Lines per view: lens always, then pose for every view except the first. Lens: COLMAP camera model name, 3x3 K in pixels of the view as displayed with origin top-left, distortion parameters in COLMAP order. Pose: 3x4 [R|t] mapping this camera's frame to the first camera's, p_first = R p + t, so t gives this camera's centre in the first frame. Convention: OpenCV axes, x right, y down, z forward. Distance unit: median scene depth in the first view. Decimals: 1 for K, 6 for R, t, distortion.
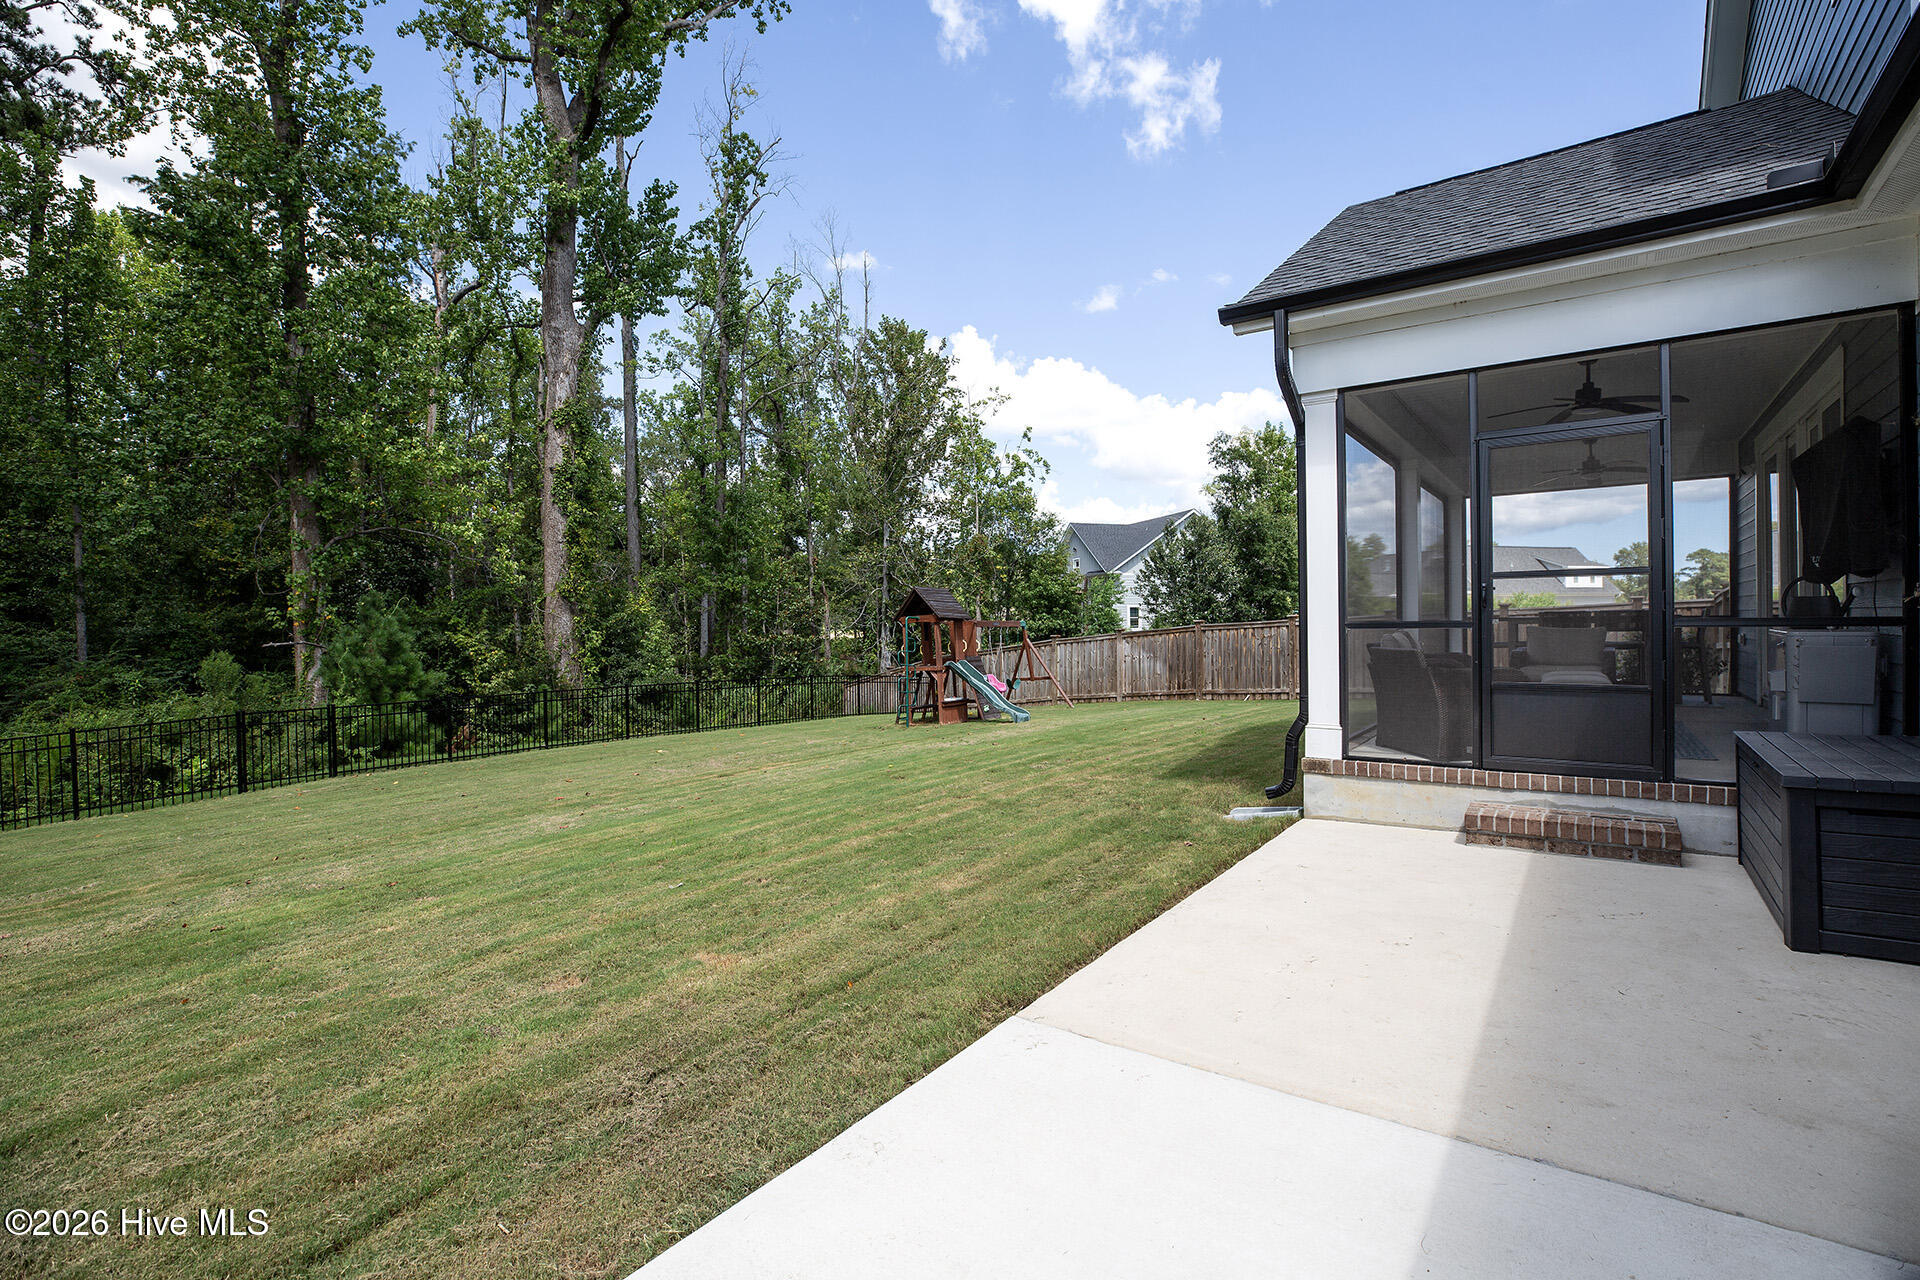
lens RADIAL K [[888.8, 0, 960.0], [0, 888.8, 640.0], [0, 0, 1]] dist [-0.046502, 0.015497]
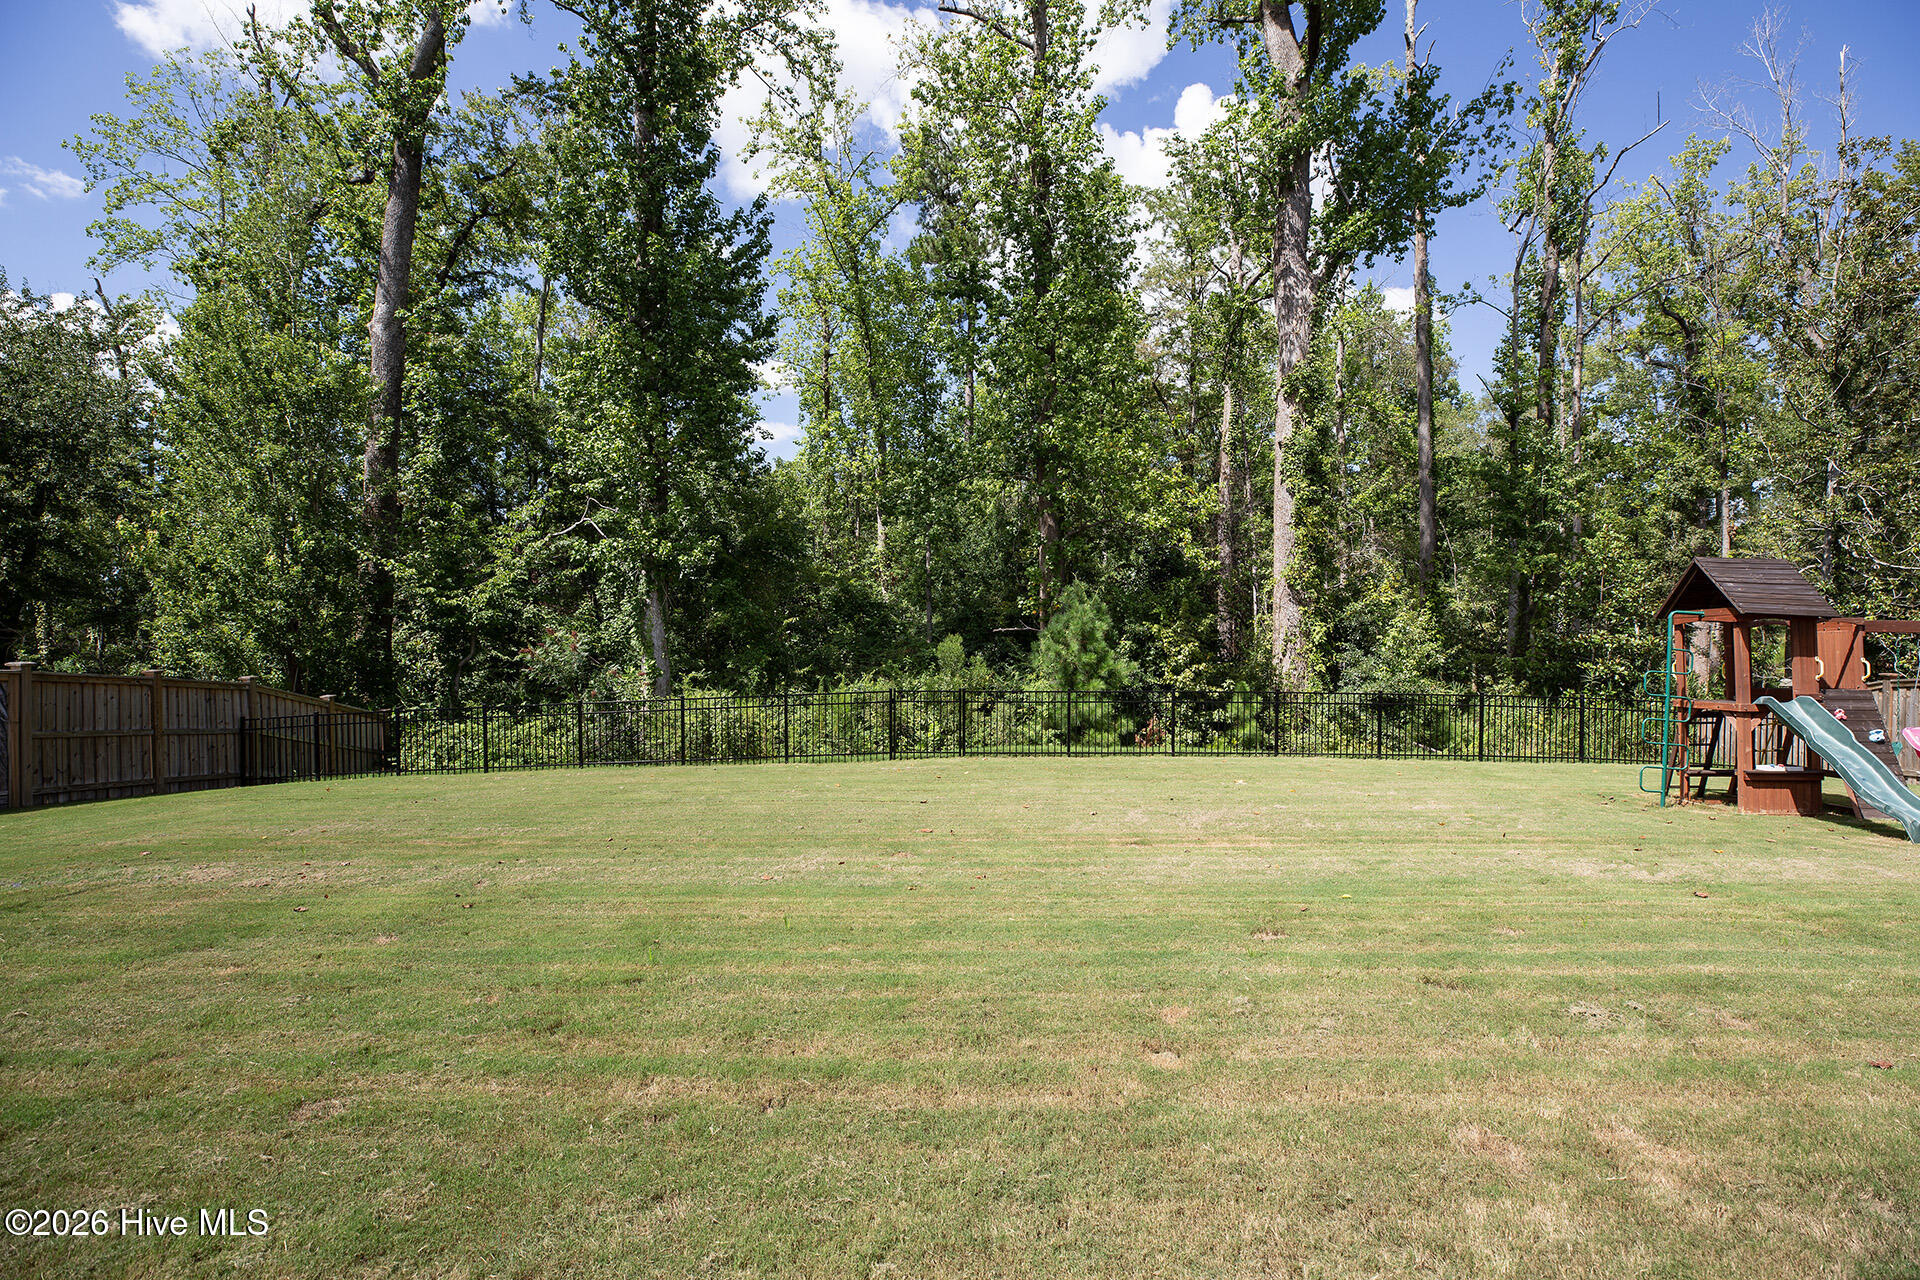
lens RADIAL K [[888.8, 0, 960.0], [0, 888.8, 640.0], [0, 0, 1]] dist [-0.046502, 0.015497]
pose [[0.582385, 0.034969, -0.812161, 0.085546], [-0.025881, 0.999365, 0.024470, -0.006543], [0.812501, 0.006768, 0.582920, 0.203837]]
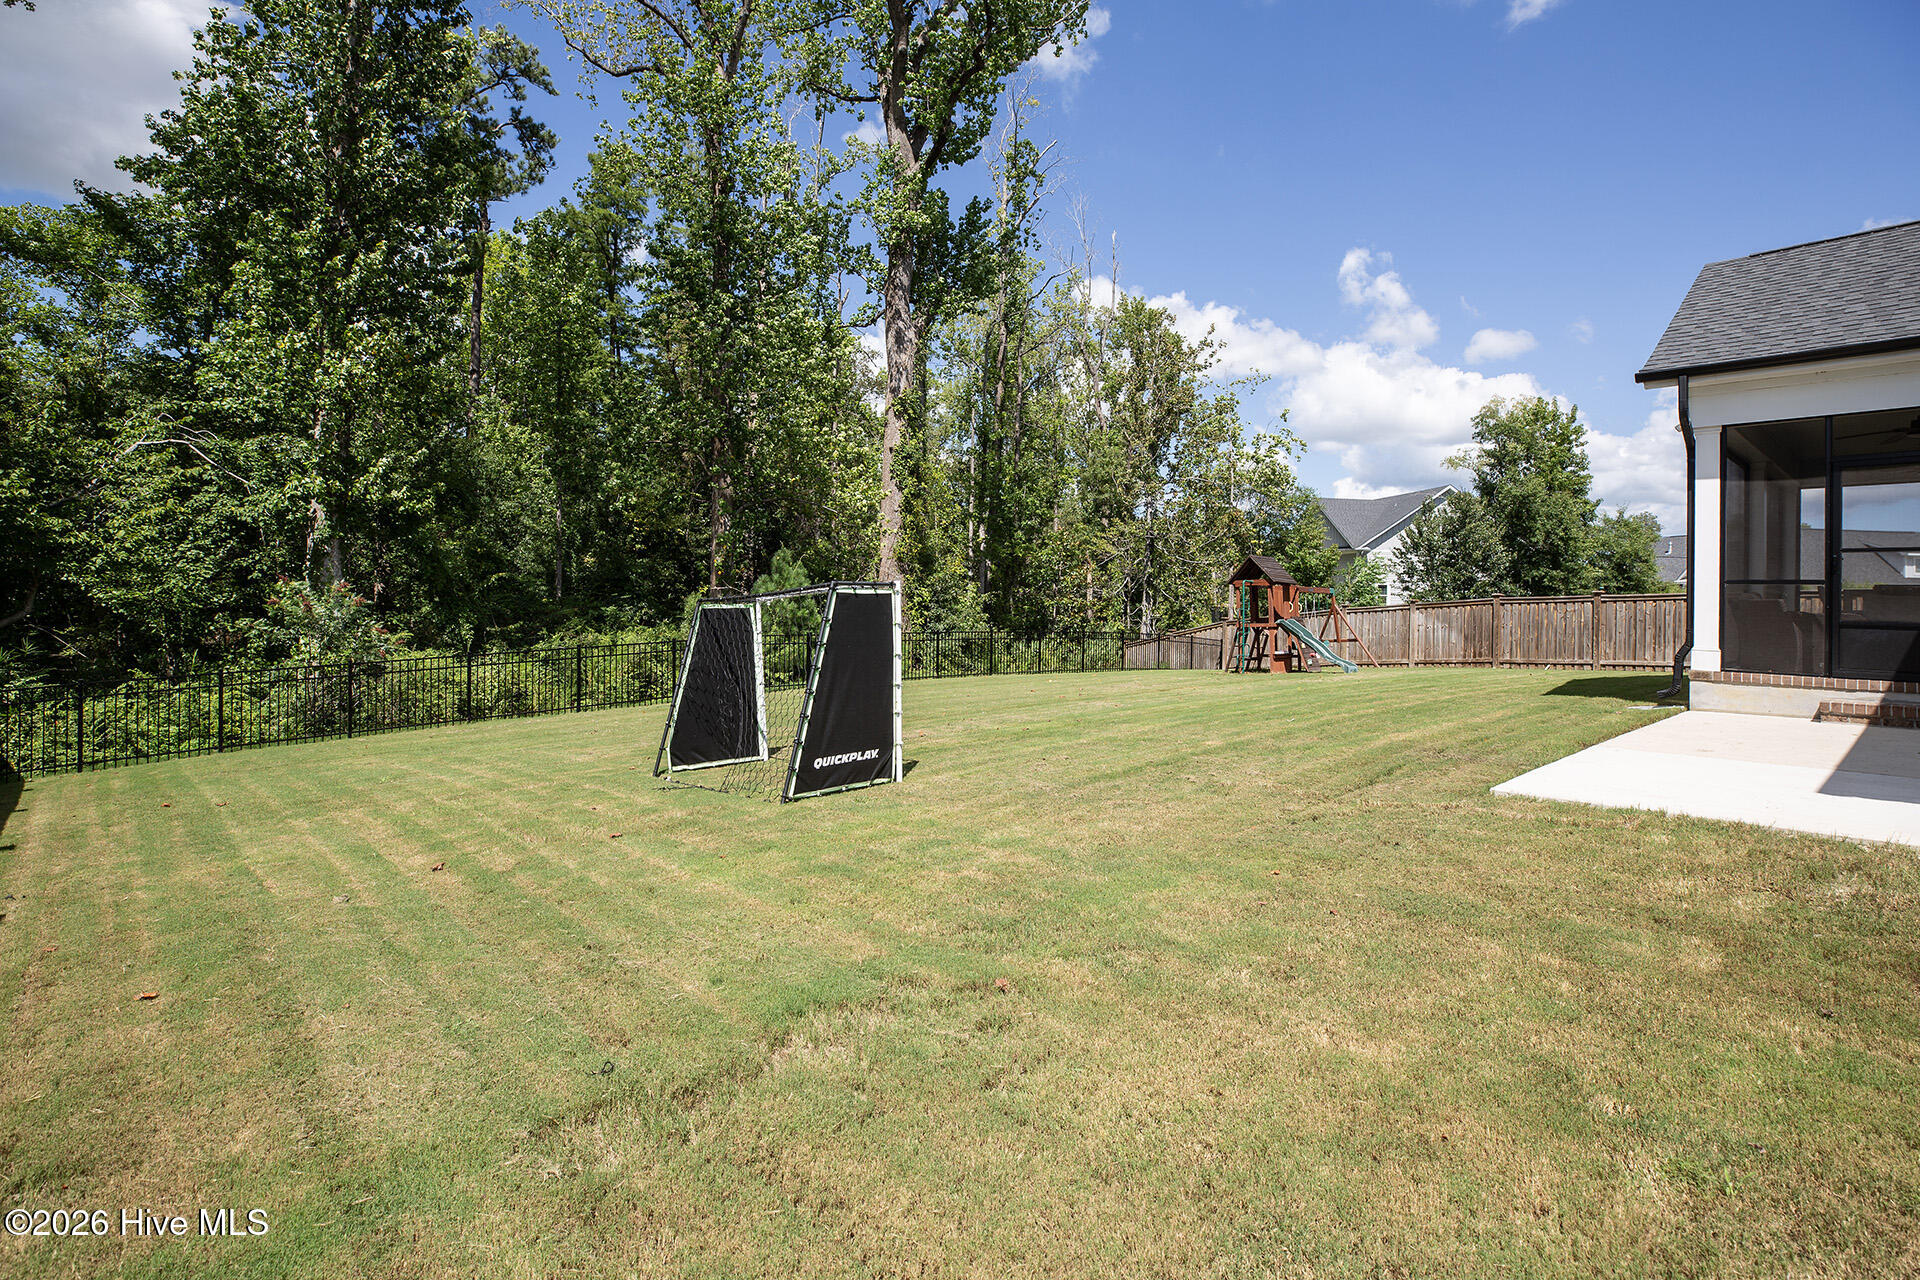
lens RADIAL K [[907.4, 0, 960.3], [0, 907.4, 589.6], [0, 0, 1]] dist [-0.035273, 0.008518]
pose [[0.976519, 0.031201, -0.213161, -0.108690], [-0.036647, 0.999094, -0.021645, 0.016300], [0.212293, 0.028948, 0.976777, -0.160302]]
